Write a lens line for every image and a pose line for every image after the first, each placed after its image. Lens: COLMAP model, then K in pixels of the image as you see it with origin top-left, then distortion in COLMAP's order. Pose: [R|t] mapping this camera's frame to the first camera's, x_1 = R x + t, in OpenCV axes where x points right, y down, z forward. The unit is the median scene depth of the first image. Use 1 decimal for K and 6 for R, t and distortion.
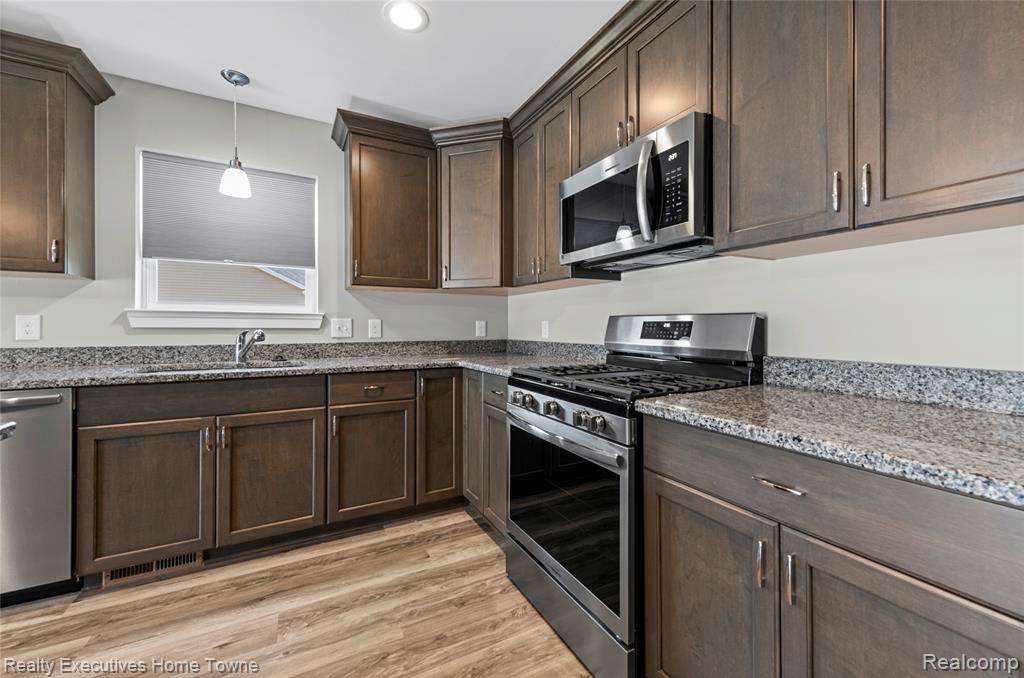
lens RADIAL K [[410.2, 0, 516.7], [0, 410.2, 325.1], [0, 0, 1]] dist [0.015097, -0.002617]
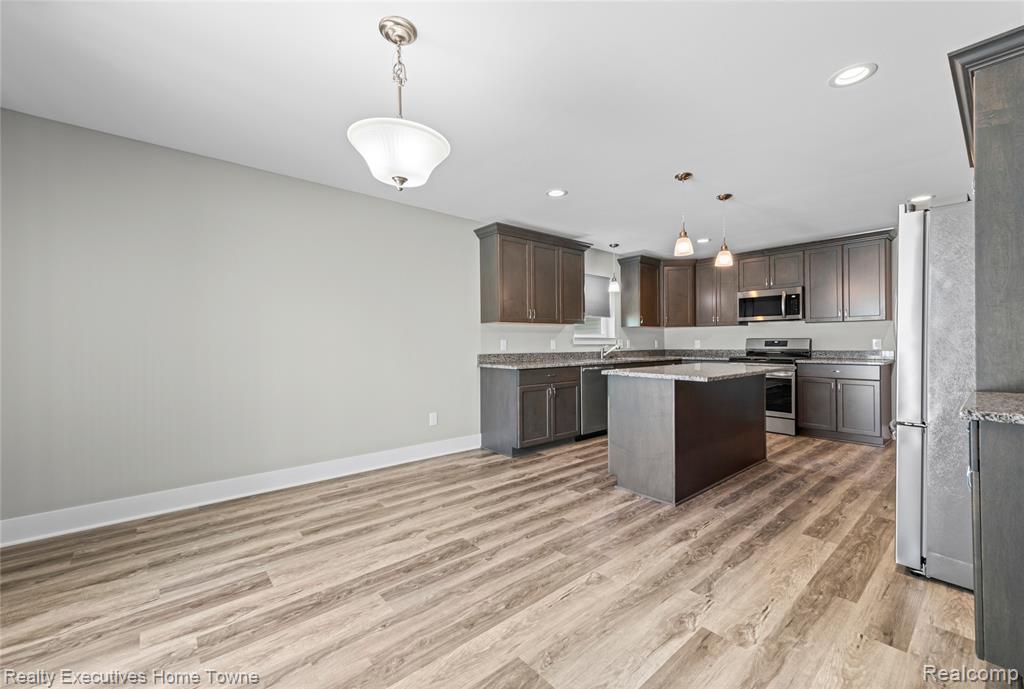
lens RADIAL K [[414.2, 0, 518.2], [0, 414.2, 344.7], [0, 0, 1]] dist [0.017404, -0.003789]
pose [[0.977049, -0.008978, 0.212827, -1.808300], [0.007935, 0.999952, 0.005752, -0.010740], [-0.212869, -0.003931, 0.977073, -1.359601]]
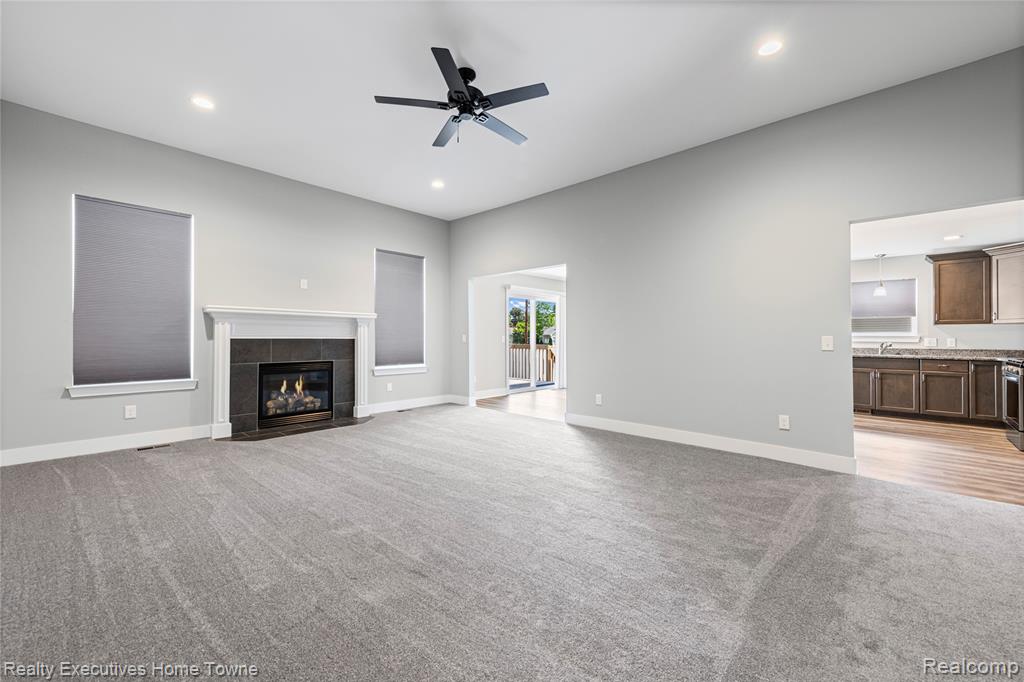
lens RADIAL K [[414.2, 0, 511.9], [0, 414.2, 335.4], [0, 0, 1]] dist [0.017404, -0.003789]
pose [[0.318518, -0.003673, -0.947910, 1.274567], [-0.003504, 0.999981, -0.005053, -0.013761], [0.947910, 0.004931, 0.318499, -2.374263]]
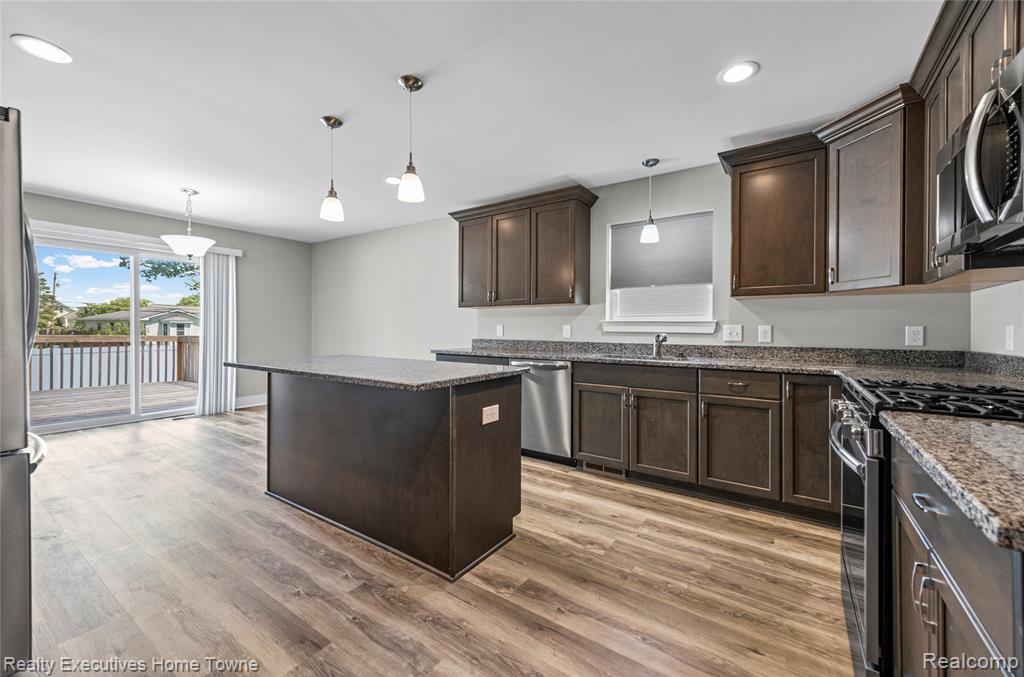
lens RADIAL K [[410.2, 0, 513.7], [0, 410.2, 330.2], [0, 0, 1]] dist [0.015097, -0.002617]
pose [[0.454442, 0.002294, -0.890773, 0.409628], [-0.004422, 0.999990, 0.000319, 0.001410], [0.890765, 0.003794, 0.454448, -0.098711]]
